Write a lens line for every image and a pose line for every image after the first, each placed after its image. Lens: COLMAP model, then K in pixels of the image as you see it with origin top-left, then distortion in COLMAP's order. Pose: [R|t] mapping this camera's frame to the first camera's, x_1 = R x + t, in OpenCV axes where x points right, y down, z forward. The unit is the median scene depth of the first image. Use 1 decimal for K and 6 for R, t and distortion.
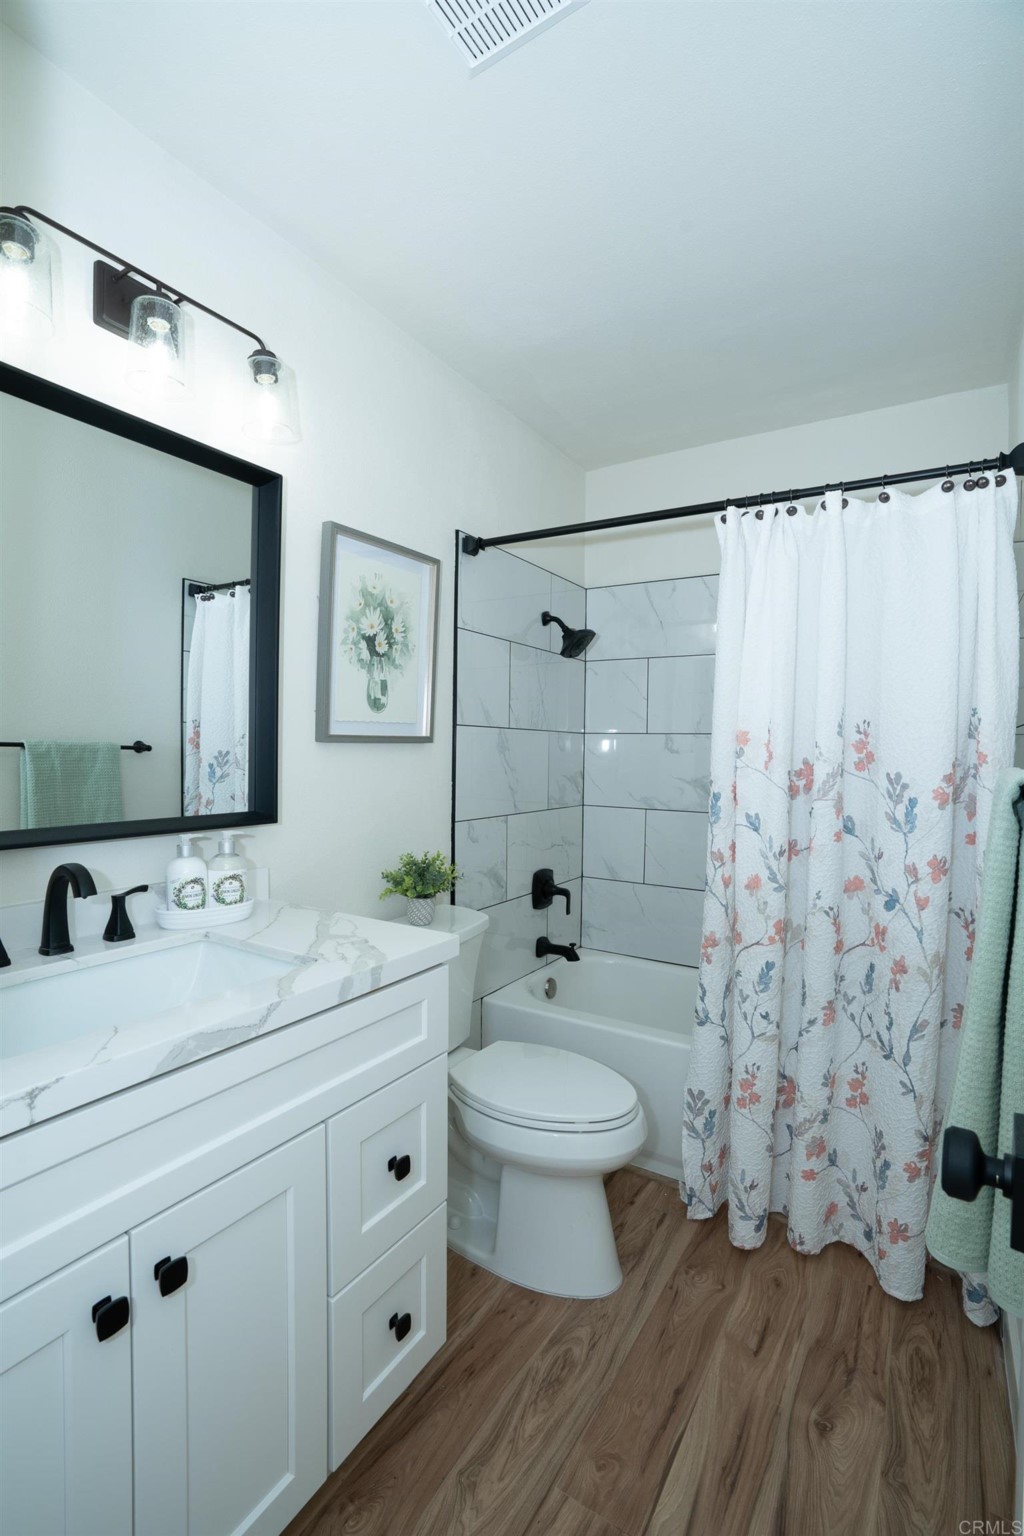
lens RADIAL K [[695.2, 0, 512.0], [0, 695.2, 768.0], [0, 0, 1]] dist [-0.062637, 0.024627]
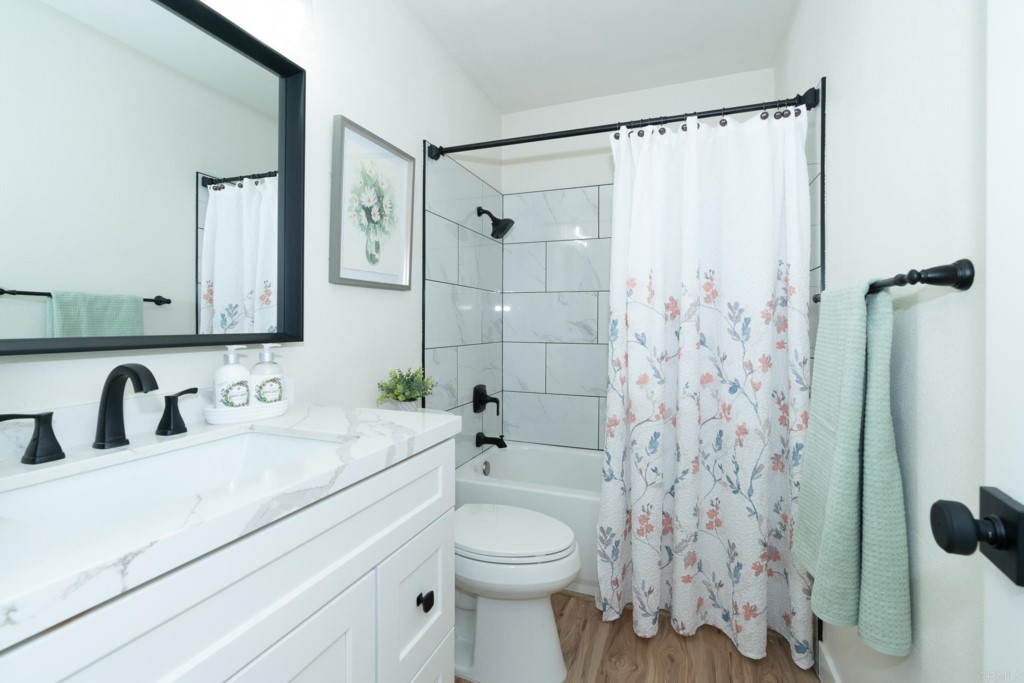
lens RADIAL K [[455.5, 0, 511.7], [0, 455.5, 321.9], [0, 0, 1]] dist [-0.006125, 0.000703]
pose [[0.981842, -0.009480, 0.189465, -0.110919], [0.014309, 0.999606, -0.024139, 0.063687], [-0.189162, 0.026412, 0.981591, 0.092494]]
